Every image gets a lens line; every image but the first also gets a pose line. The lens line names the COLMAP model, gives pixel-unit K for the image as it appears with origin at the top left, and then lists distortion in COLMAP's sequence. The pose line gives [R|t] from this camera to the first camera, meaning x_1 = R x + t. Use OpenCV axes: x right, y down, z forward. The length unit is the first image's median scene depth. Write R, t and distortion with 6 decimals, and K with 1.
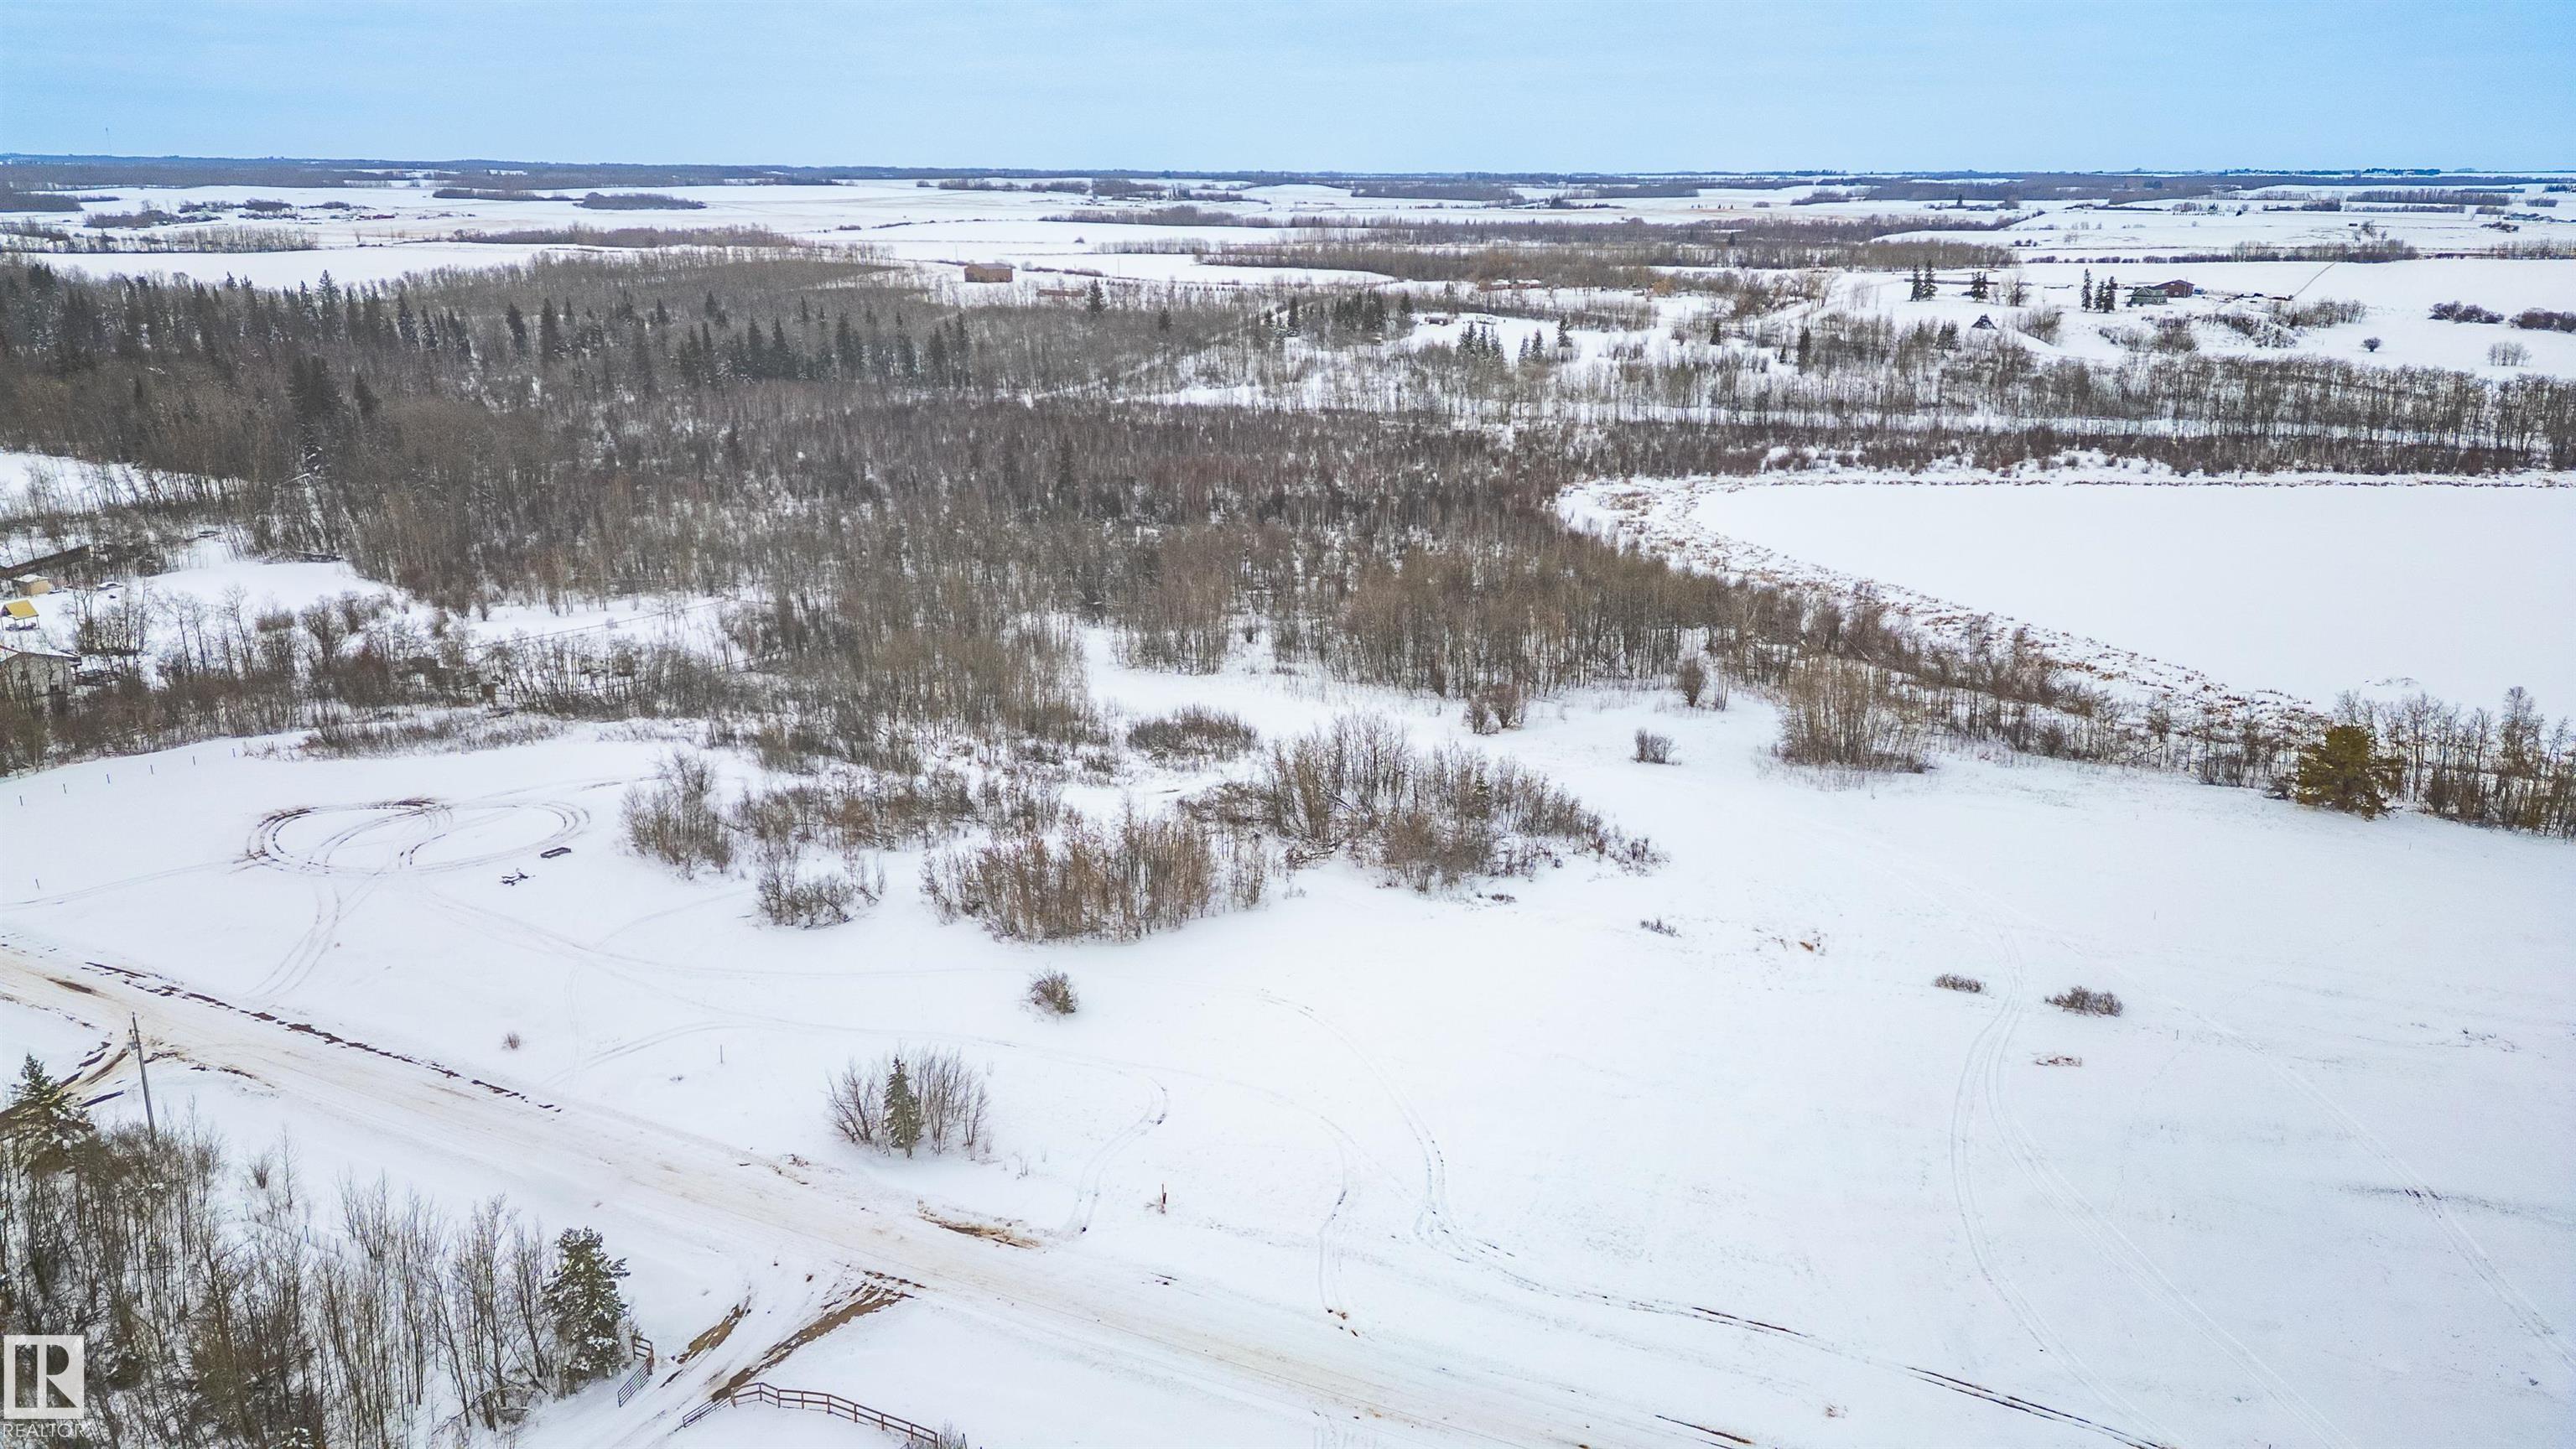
lens RADIAL K [[1787.4, 0, 1288.0], [0, 1787.4, 724.5], [0, 0, 1]] dist [0.100259, -0.099054]
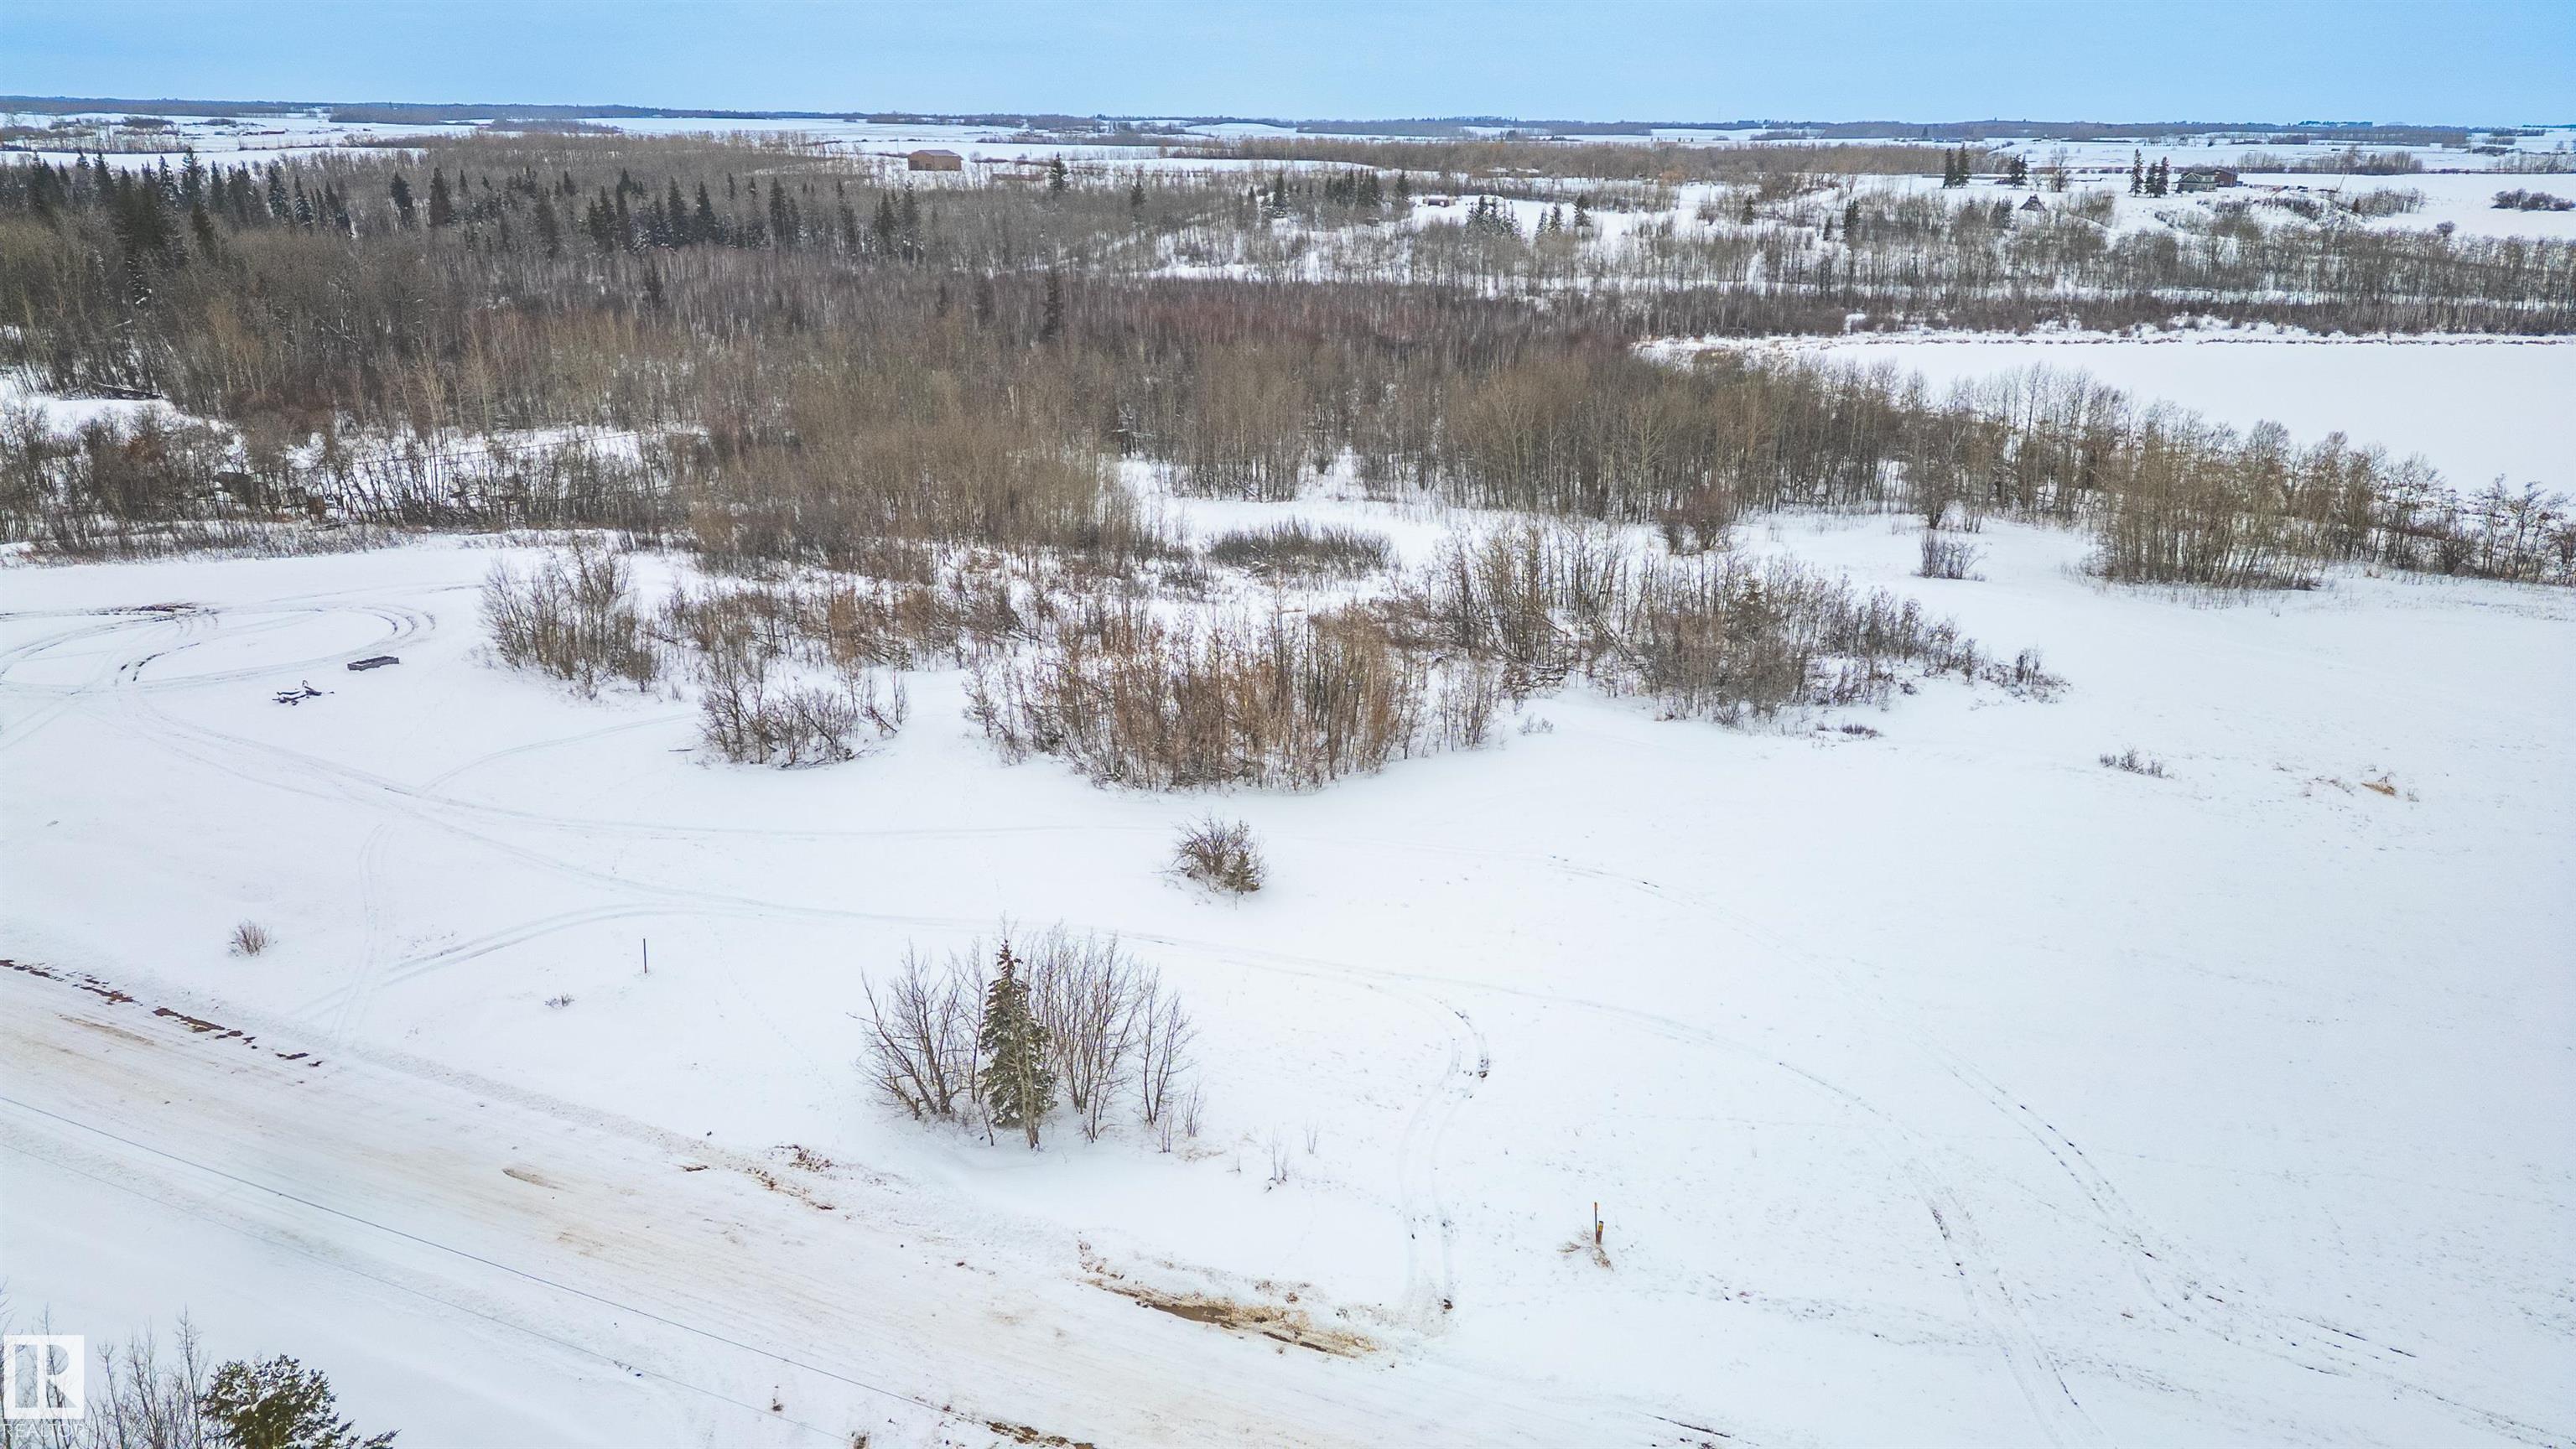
lens RADIAL K [[1789.7, 0, 1288.0], [0, 1789.7, 724.5], [0, 0, 1]] dist [0.095267, -0.095808]
pose [[0.999307, -0.007173, 0.036529, -0.036979], [0.006453, 0.999783, 0.019795, 0.026992], [-0.036663, -0.019546, 0.999137, 0.119286]]
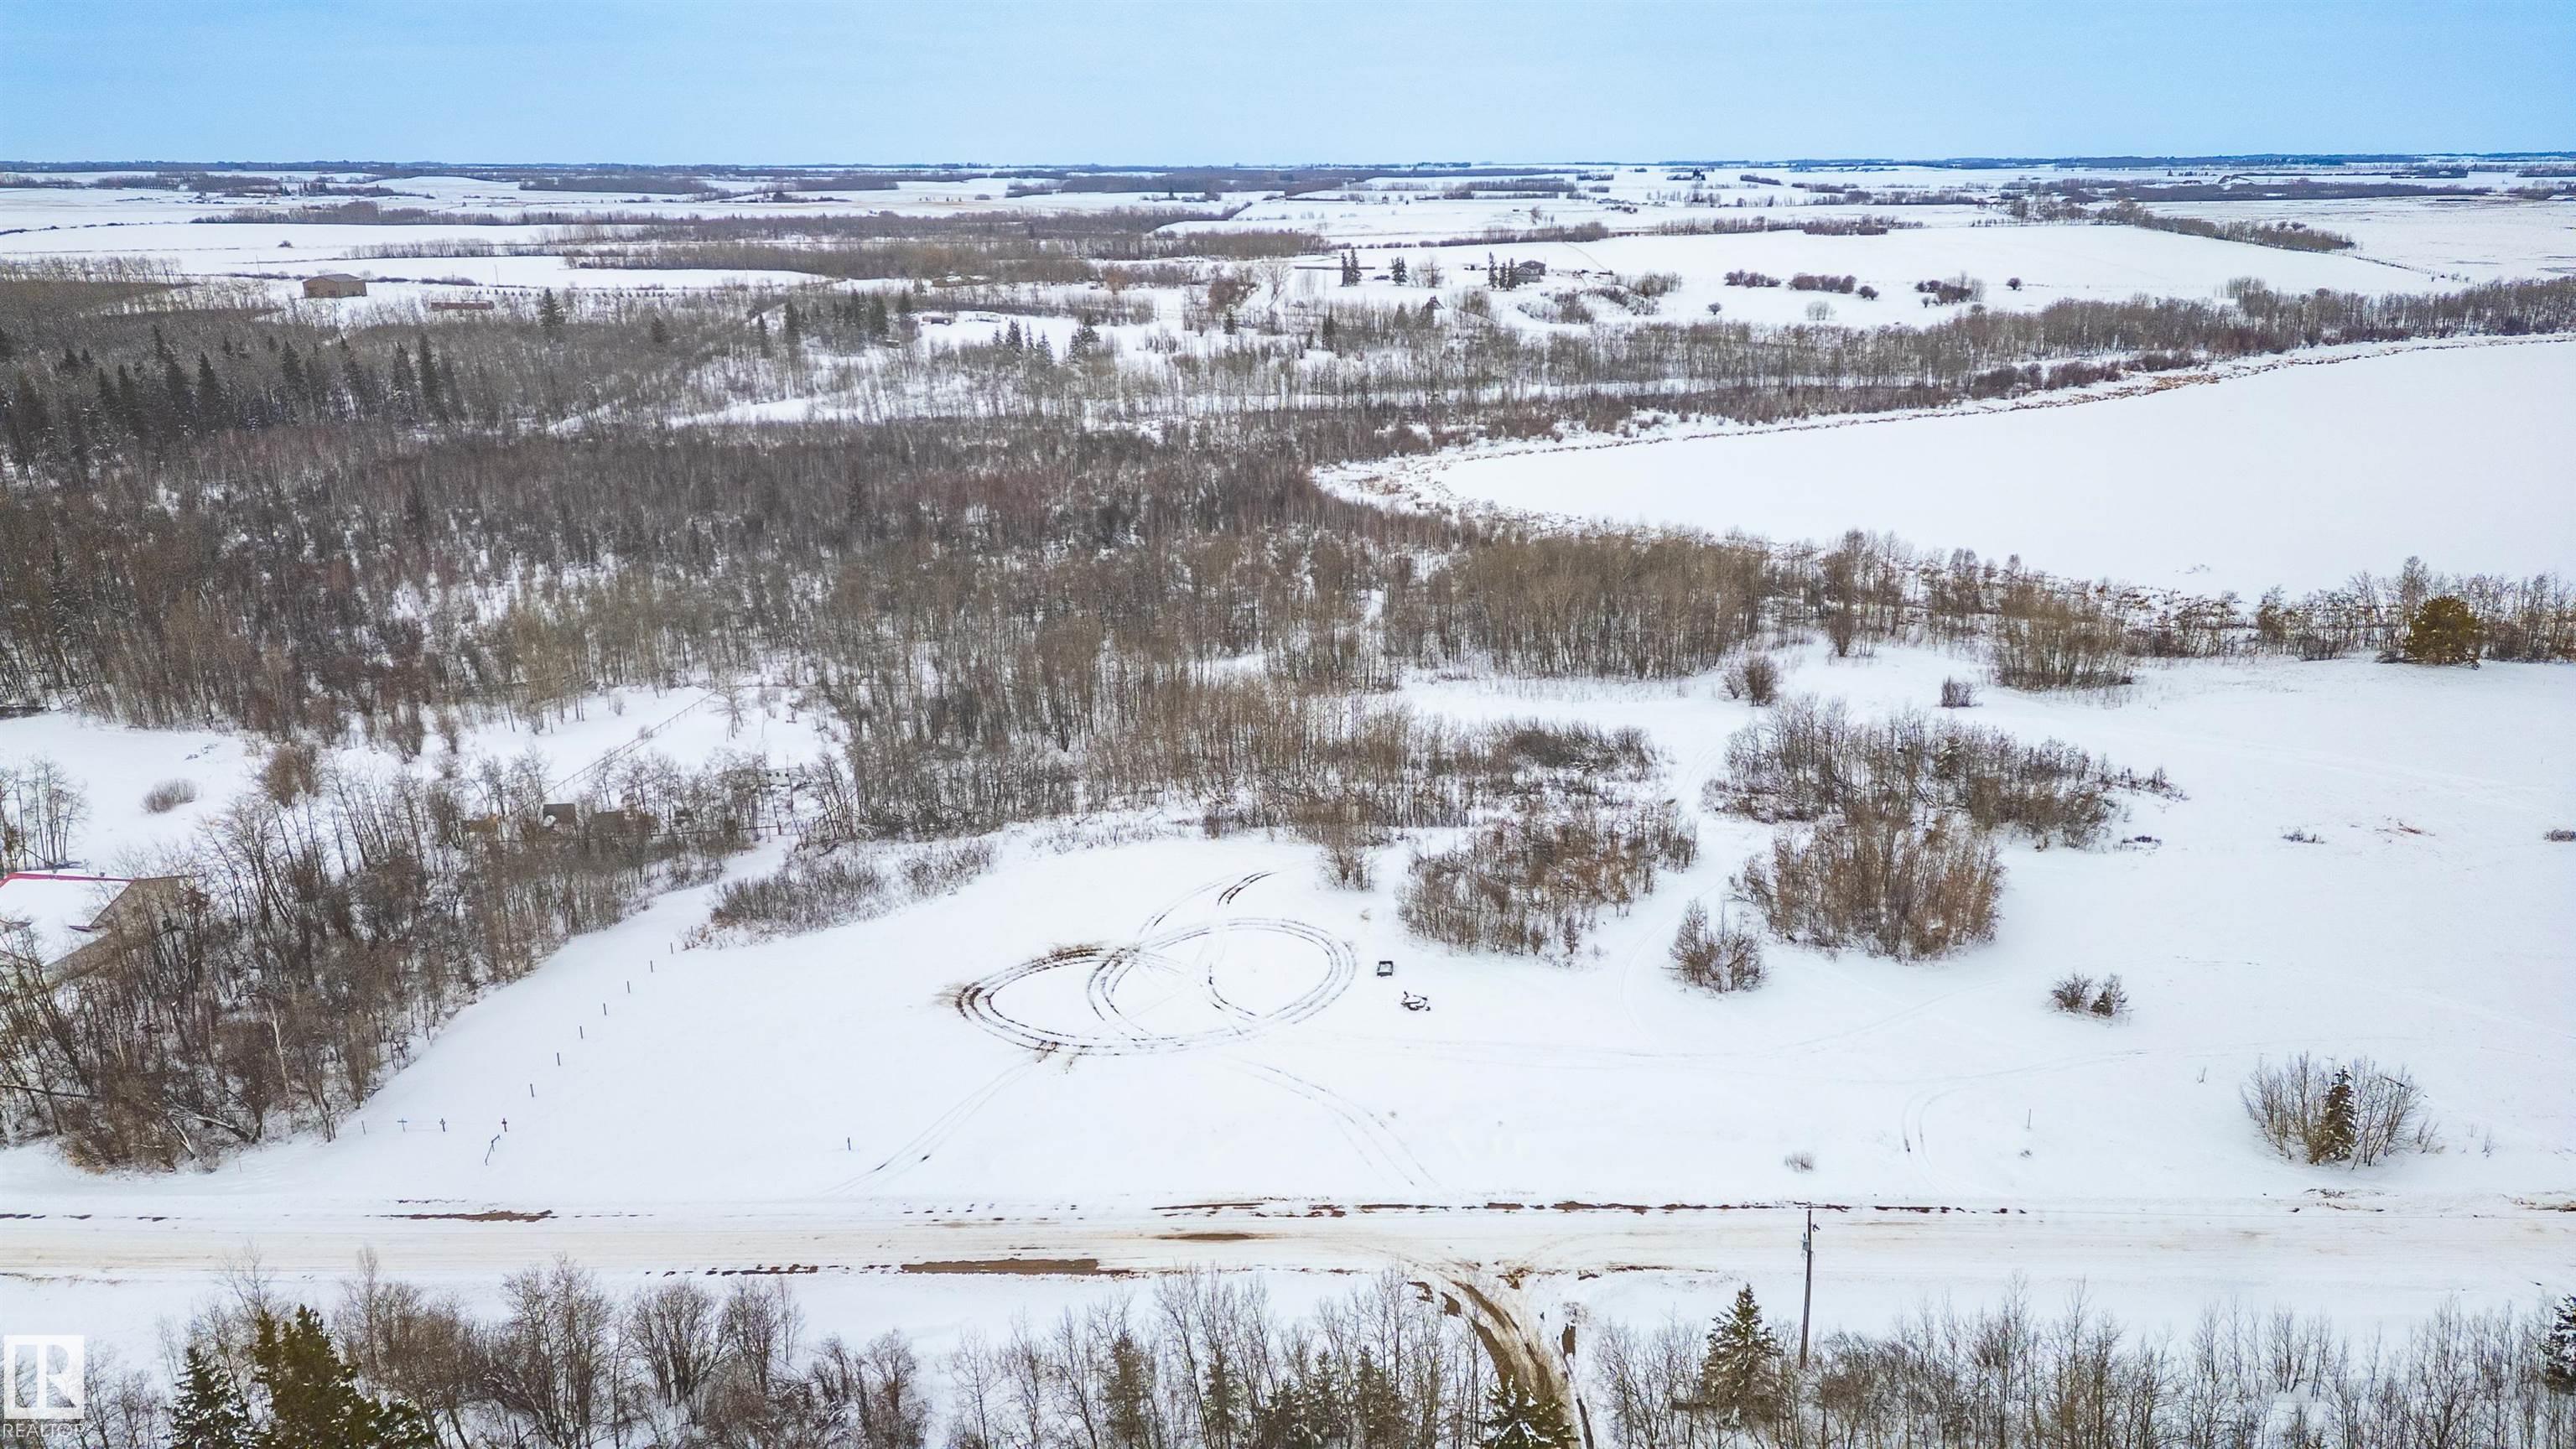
lens RADIAL K [[1787.4, 0, 1288.0], [0, 1787.4, 724.5], [0, 0, 1]] dist [0.100259, -0.099054]
pose [[0.891597, -0.143982, 0.429331, -0.263994], [0.142311, 0.989160, 0.036190, -0.027340], [-0.429888, 0.028832, 0.902422, 0.081639]]
